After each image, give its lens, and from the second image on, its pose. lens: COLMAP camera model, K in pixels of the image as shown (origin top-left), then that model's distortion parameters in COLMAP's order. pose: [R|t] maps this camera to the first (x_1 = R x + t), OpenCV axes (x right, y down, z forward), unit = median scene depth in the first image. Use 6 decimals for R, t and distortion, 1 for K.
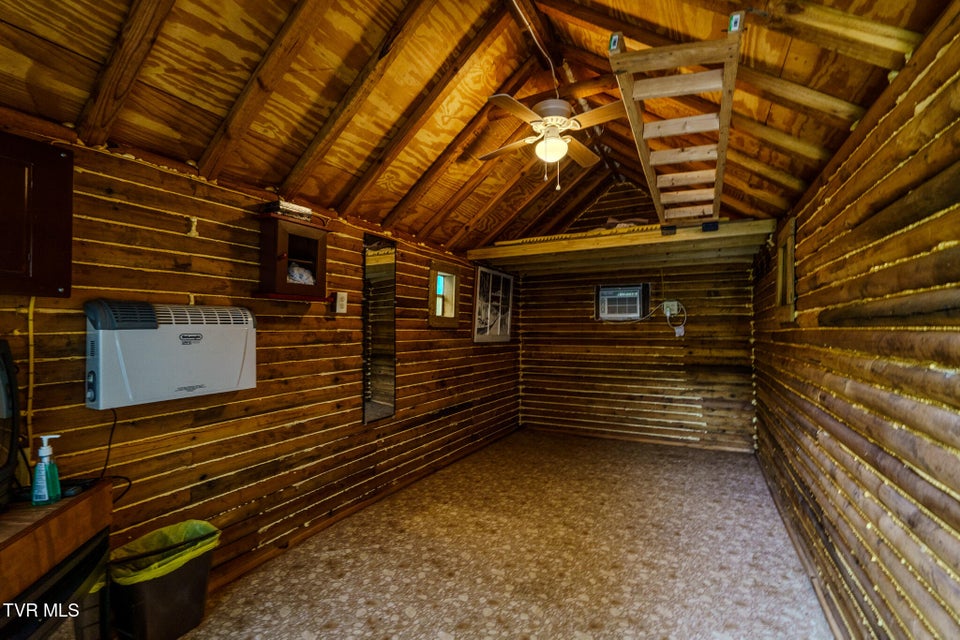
lens RADIAL K [[431.7, 0, 480.4], [0, 431.7, 322.5], [0, 0, 1]] dist [-0.000586, 0.000040]
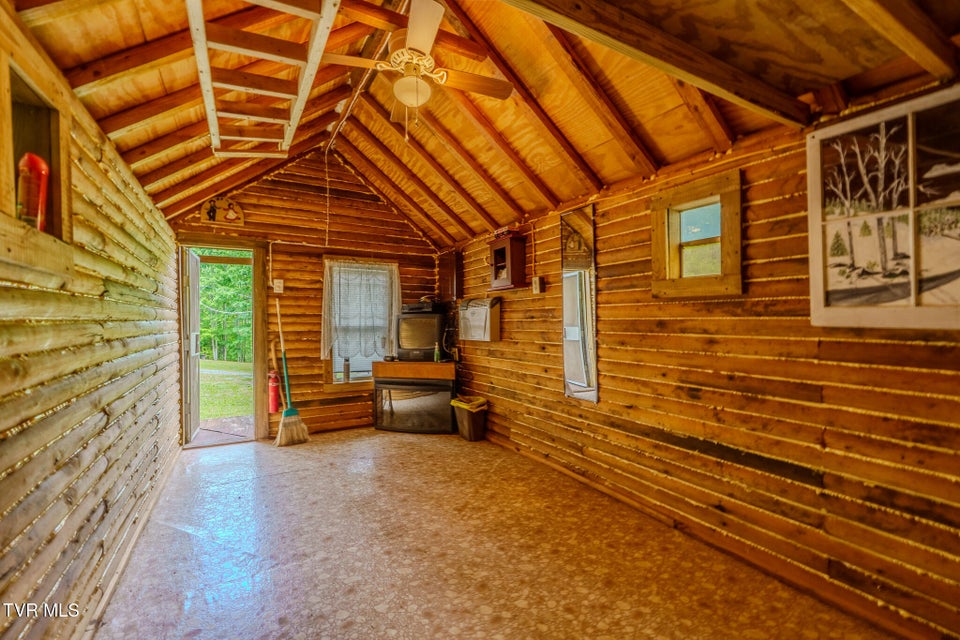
lens RADIAL K [[431.7, 0, 481.2], [0, 431.7, 320.3], [0, 0, 1]] dist [-0.000586, 0.000040]
pose [[-0.552416, 0.005239, -0.833552, 0.776854], [0.019335, 0.999792, -0.006530, 0.057998], [0.833344, -0.019724, -0.552403, 1.517696]]
